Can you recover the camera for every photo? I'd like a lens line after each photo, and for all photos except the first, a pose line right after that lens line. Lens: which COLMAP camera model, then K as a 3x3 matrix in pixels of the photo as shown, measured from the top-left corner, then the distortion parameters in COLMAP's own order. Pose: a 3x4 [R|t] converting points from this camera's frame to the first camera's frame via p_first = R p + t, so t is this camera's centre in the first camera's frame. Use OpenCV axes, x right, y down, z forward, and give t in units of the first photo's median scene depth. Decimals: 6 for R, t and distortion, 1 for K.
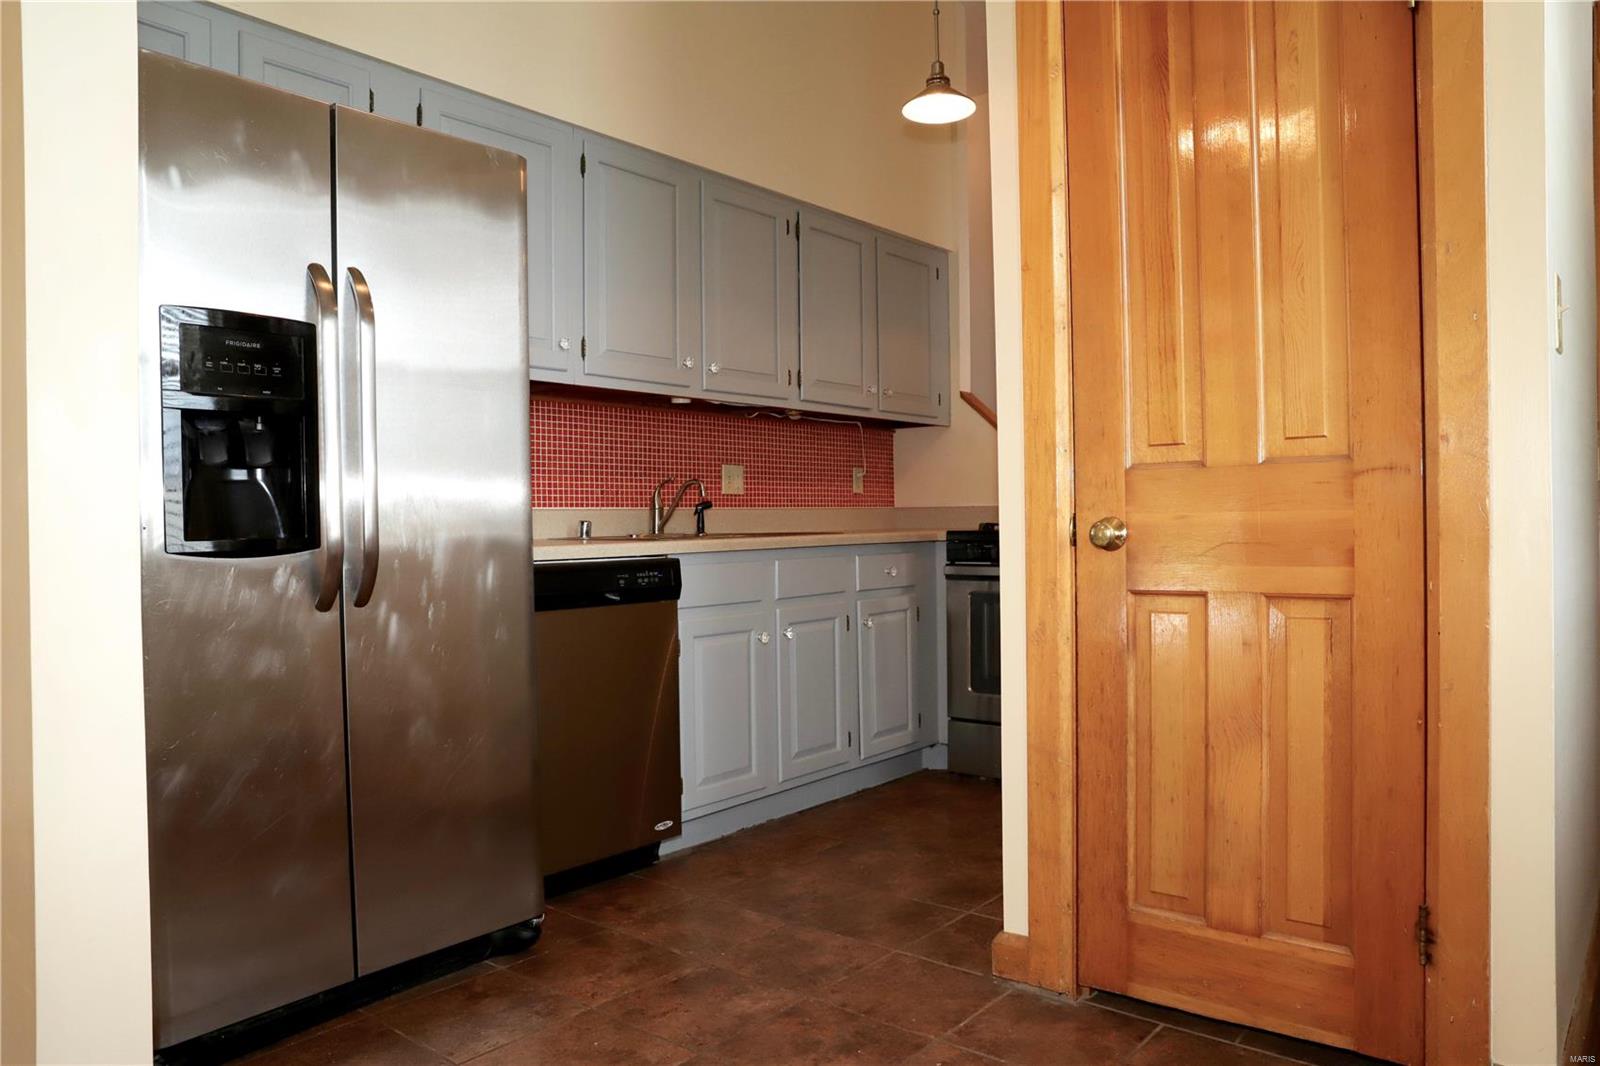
lens RADIAL K [[1121.7, 0, 798.4], [0, 1121.7, 530.2], [0, 0, 1]] dist [0.005577, 0.000133]
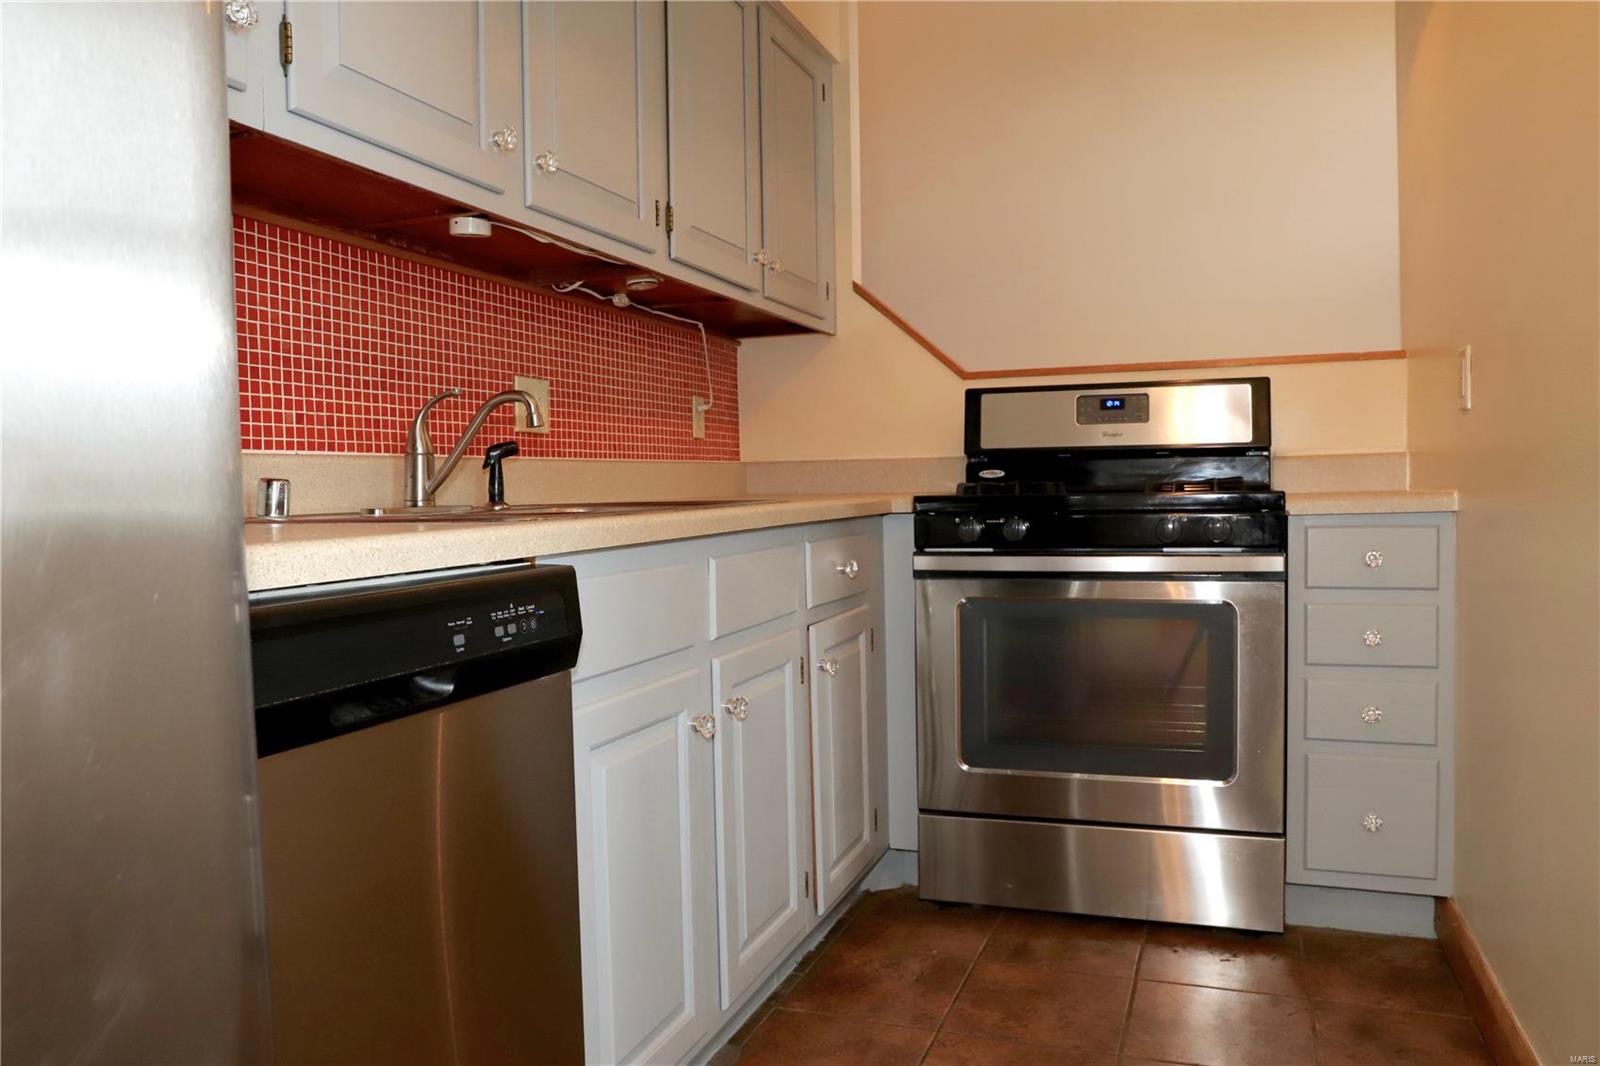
lens RADIAL K [[1181.5, 0, 803.6], [0, 1181.5, 528.7], [0, 0, 1]] dist [-0.013528, 0.003078]
pose [[0.946266, -0.018017, 0.322887, -0.133563], [0.010328, 0.999621, 0.025509, 0.001317], [-0.323224, -0.020804, 0.946094, 0.464446]]
